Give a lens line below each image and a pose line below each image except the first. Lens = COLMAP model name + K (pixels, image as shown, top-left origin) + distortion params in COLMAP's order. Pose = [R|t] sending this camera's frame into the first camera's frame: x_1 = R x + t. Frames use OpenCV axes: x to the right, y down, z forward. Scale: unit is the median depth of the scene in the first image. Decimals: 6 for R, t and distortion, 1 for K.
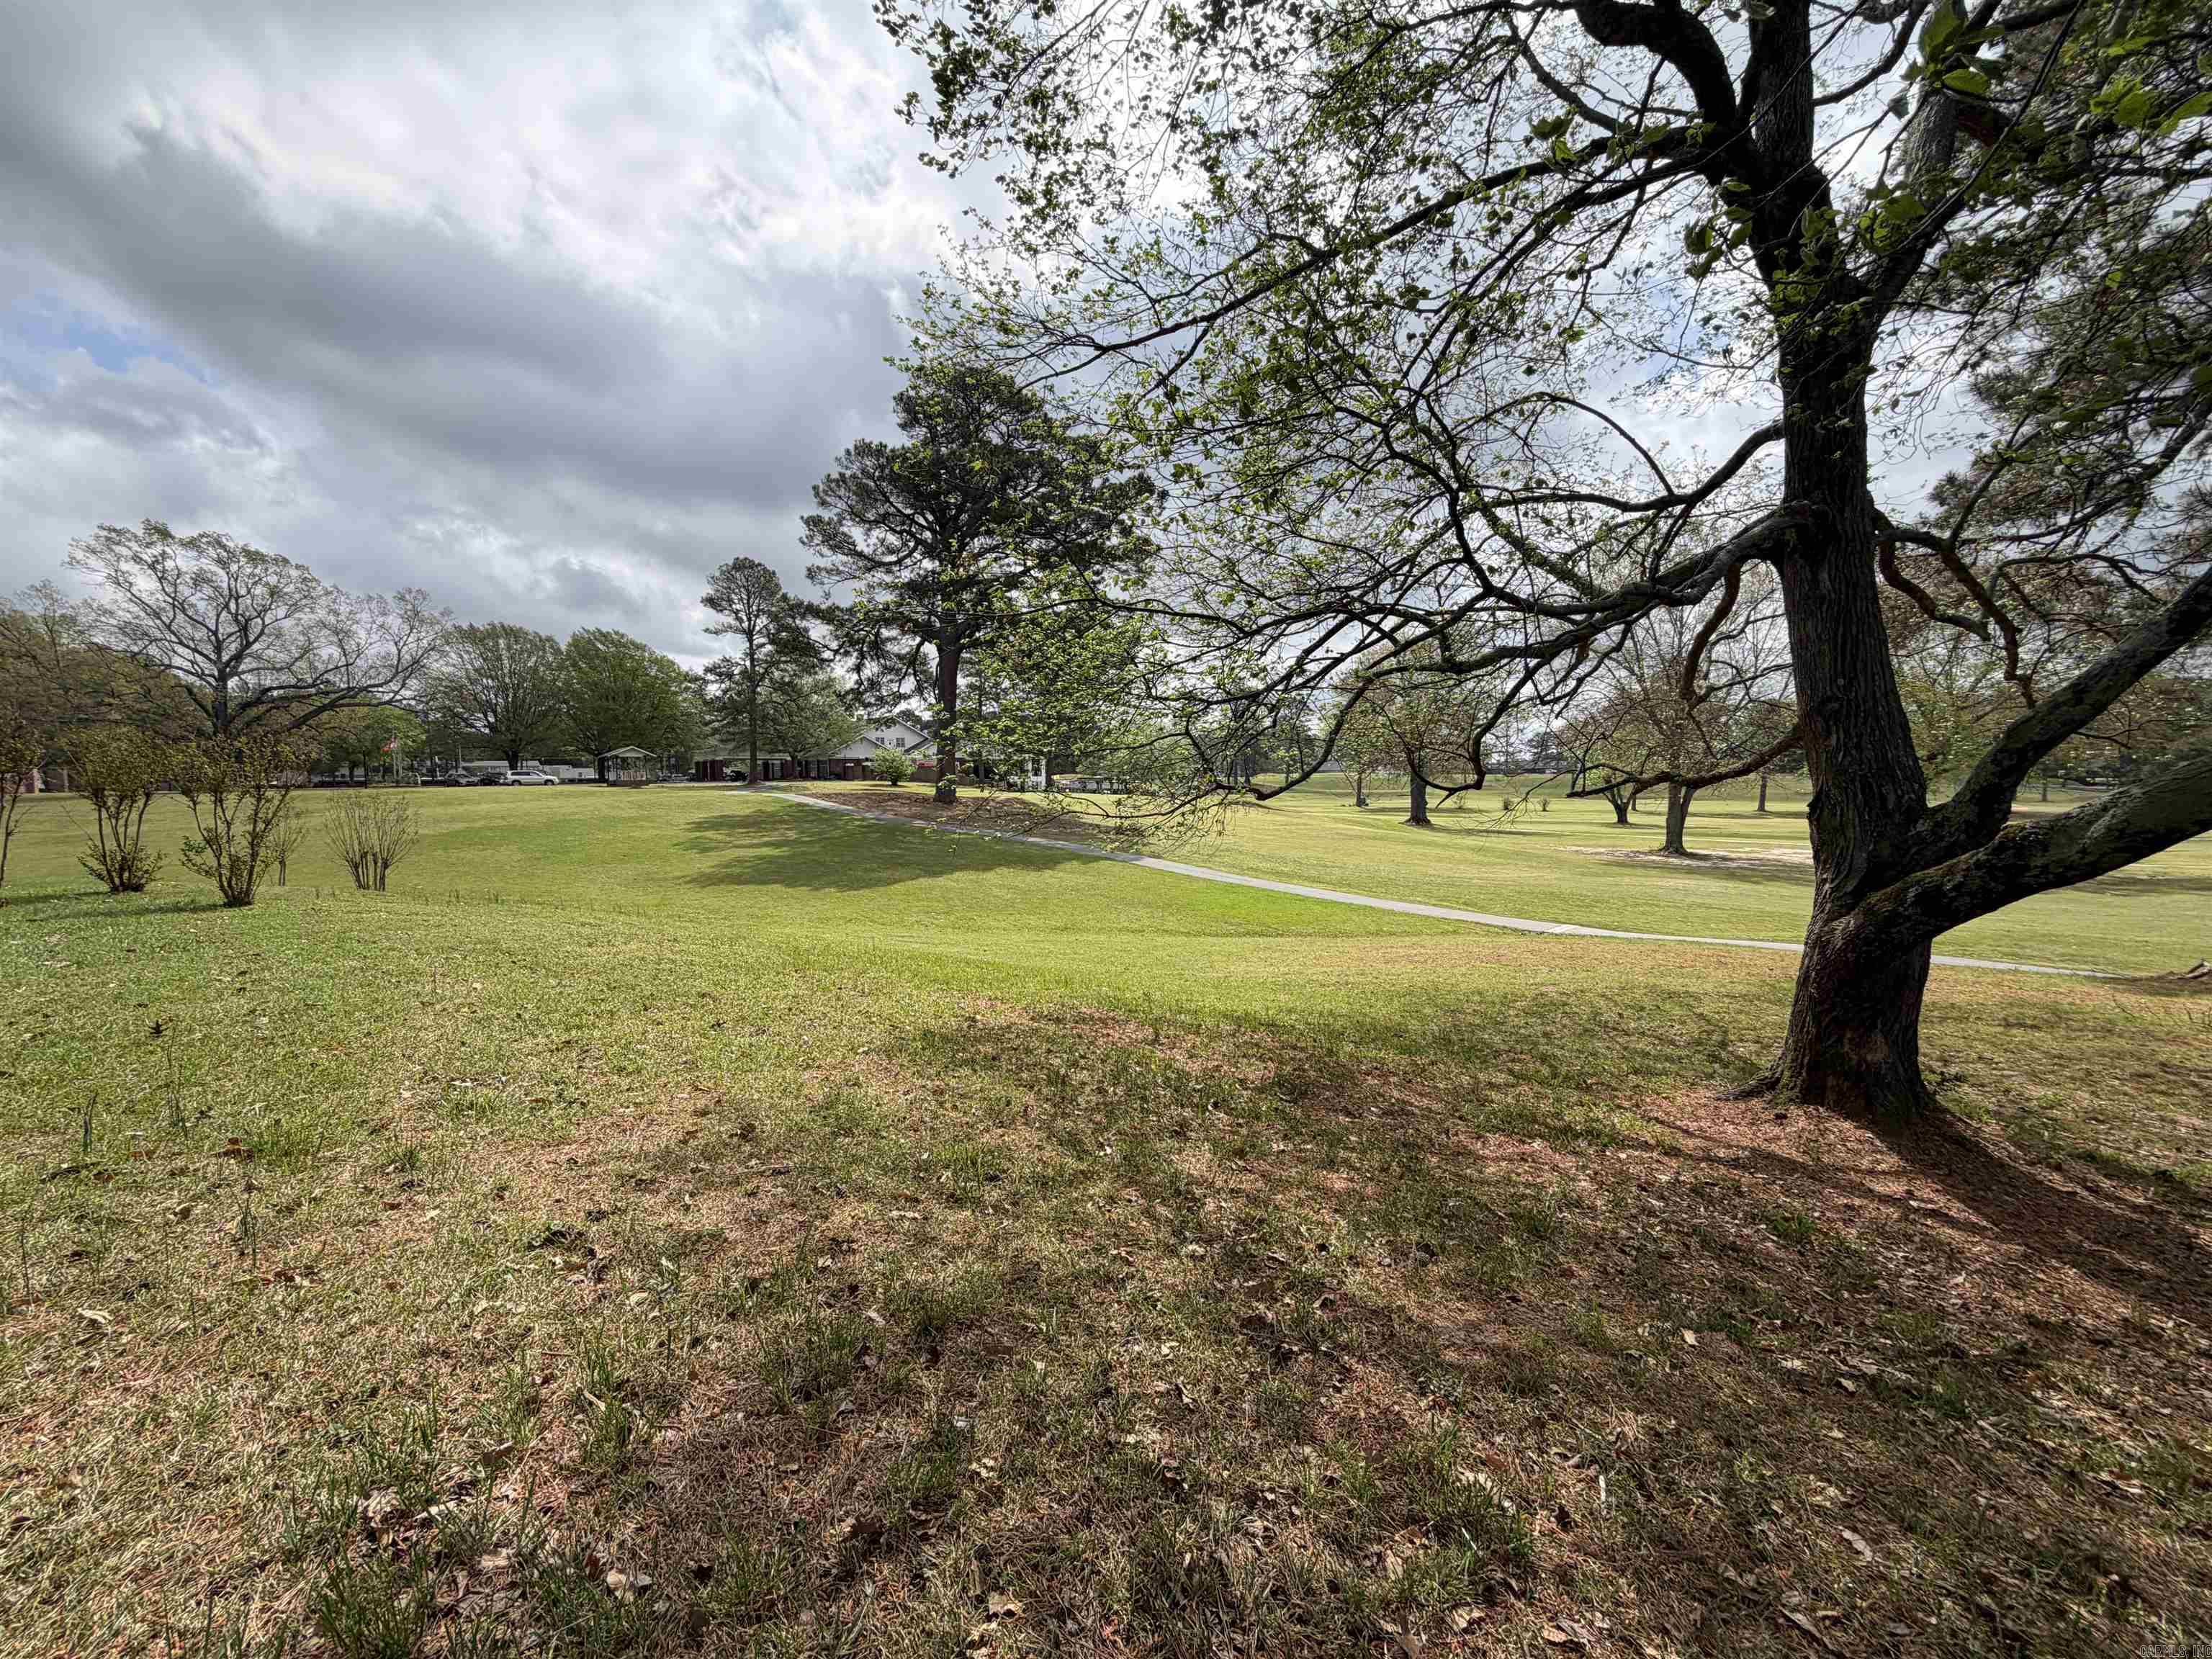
lens RADIAL K [[885.6, 0, 1098.2], [0, 885.6, 830.1], [0, 0, 1]] dist [0.000735, -0.000561]
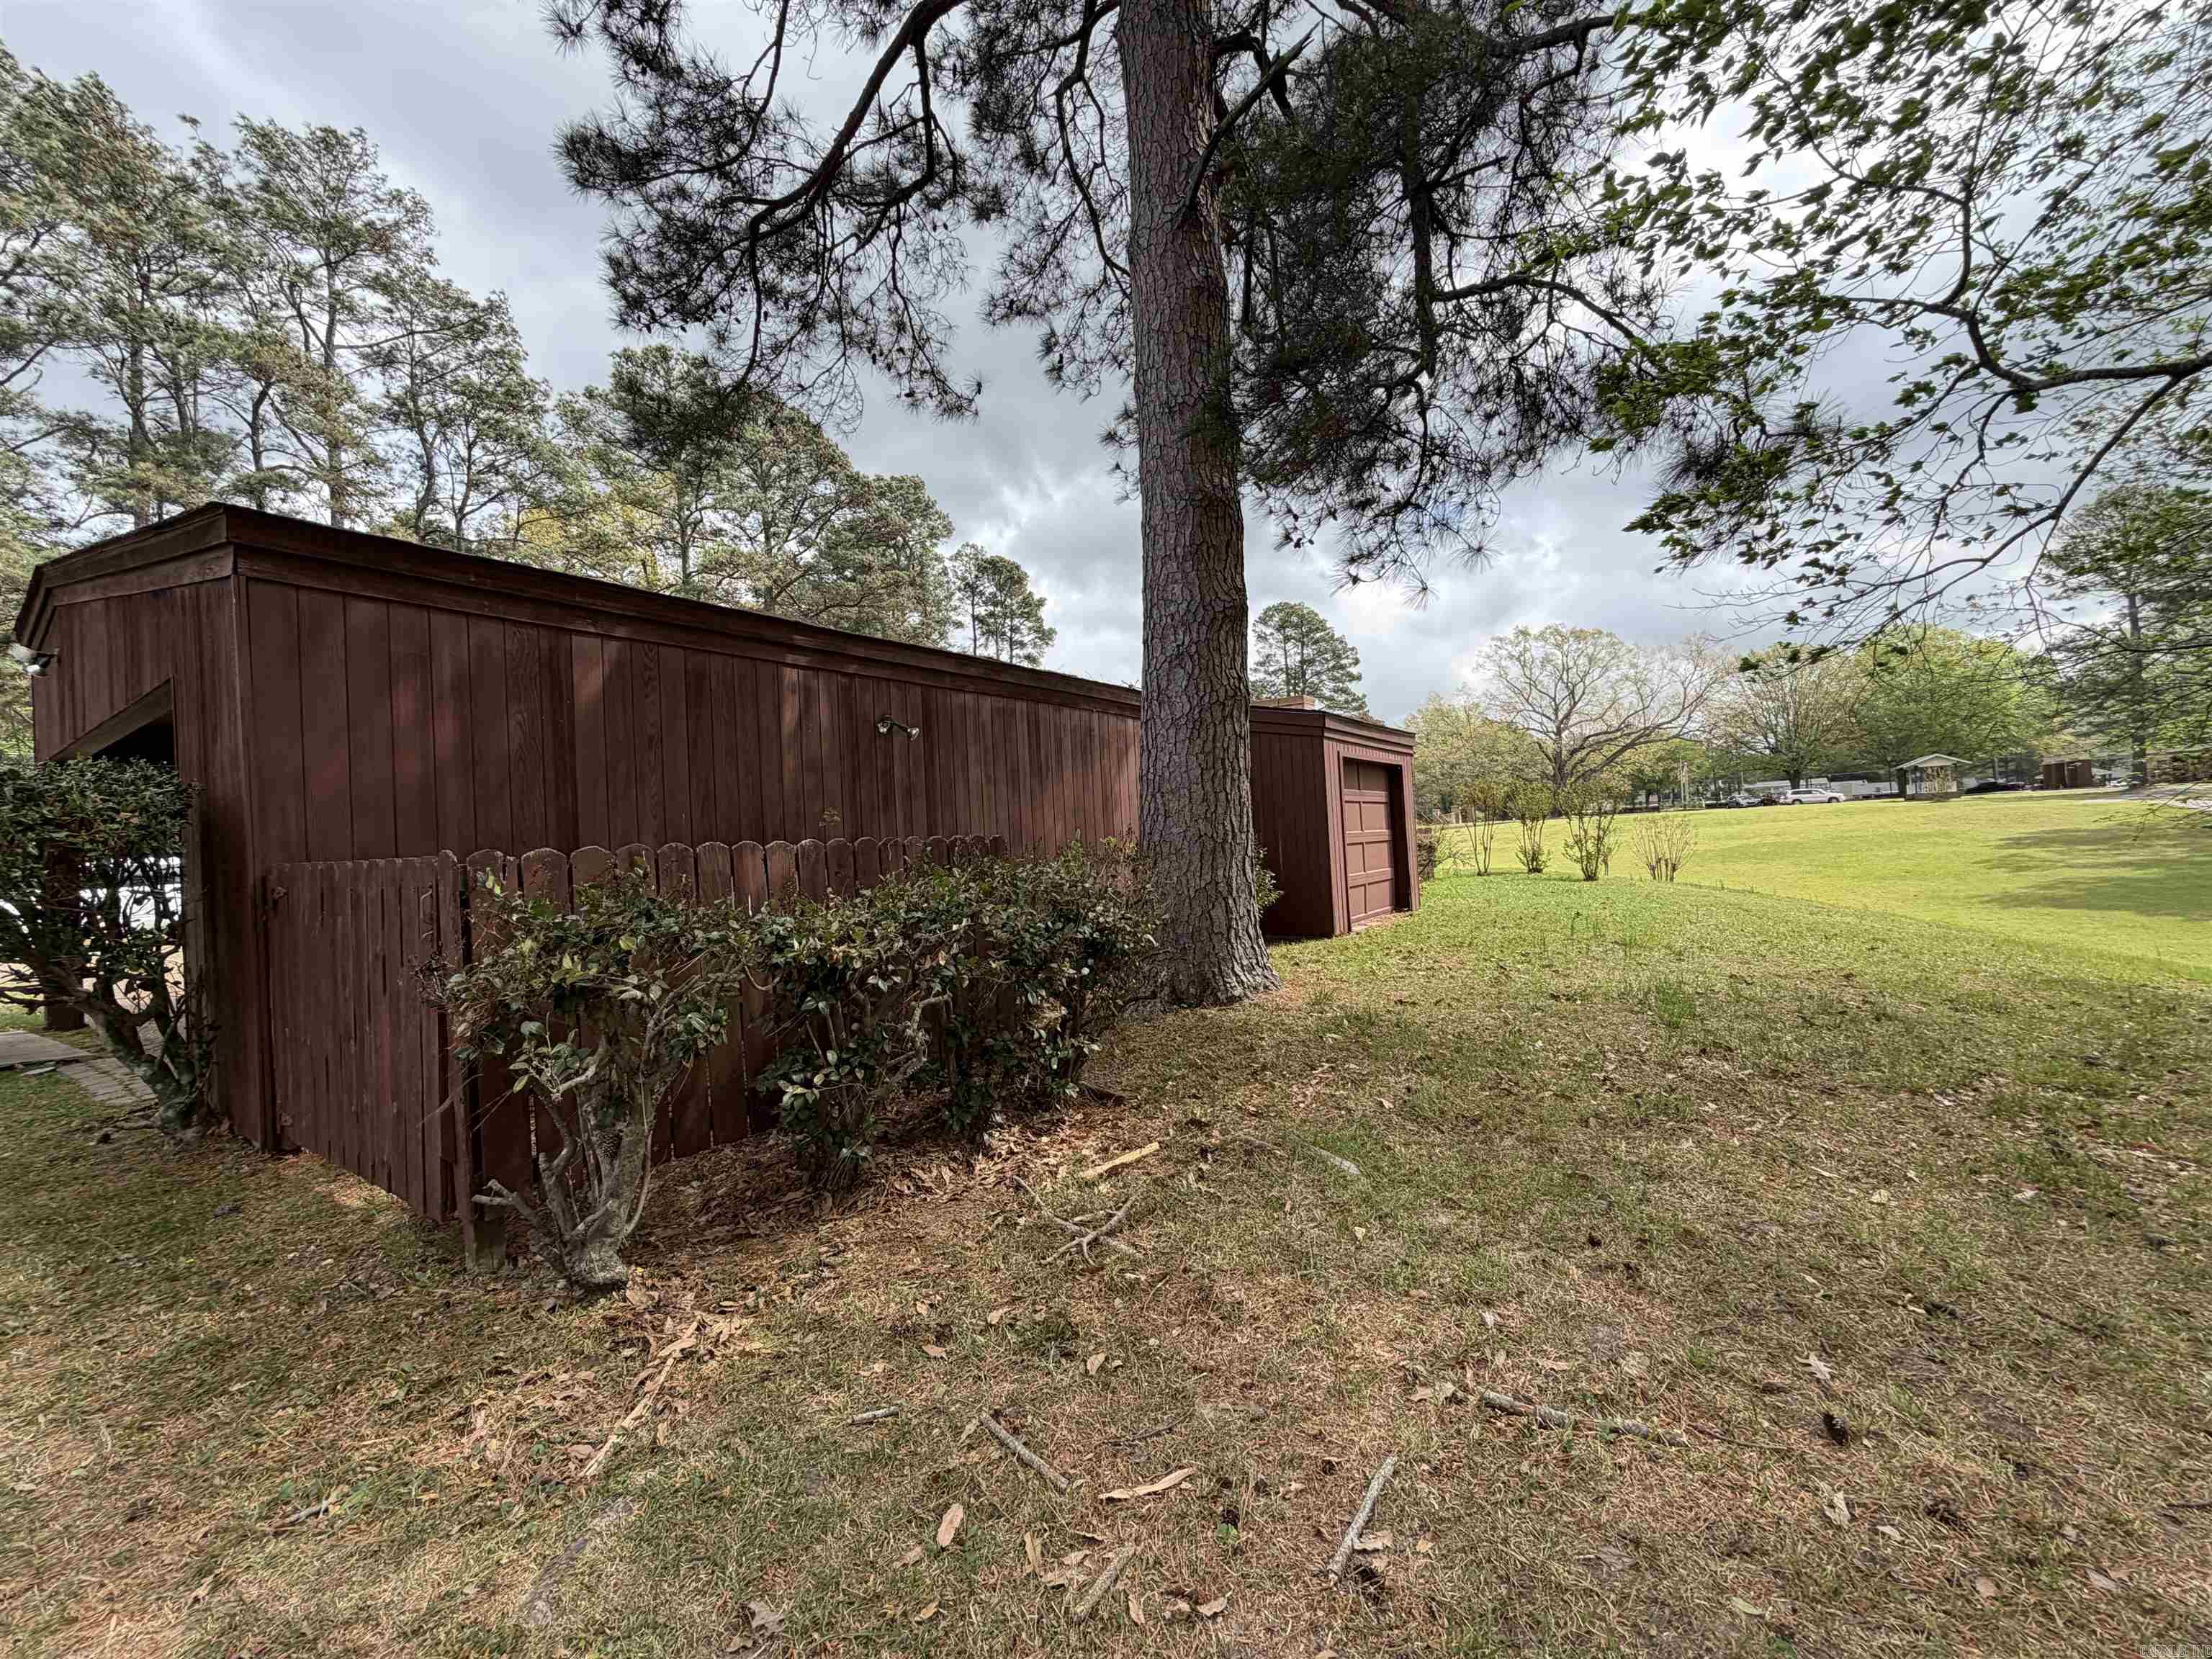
lens RADIAL K [[885.6, 0, 1096.2], [0, 885.6, 829.5], [0, 0, 1]] dist [0.000735, -0.000561]
pose [[0.309351, -0.015773, -0.950817, 0.385174], [-0.008896, 0.999771, -0.019480, 0.034141], [0.950906, 0.014485, 0.309140, -0.472014]]
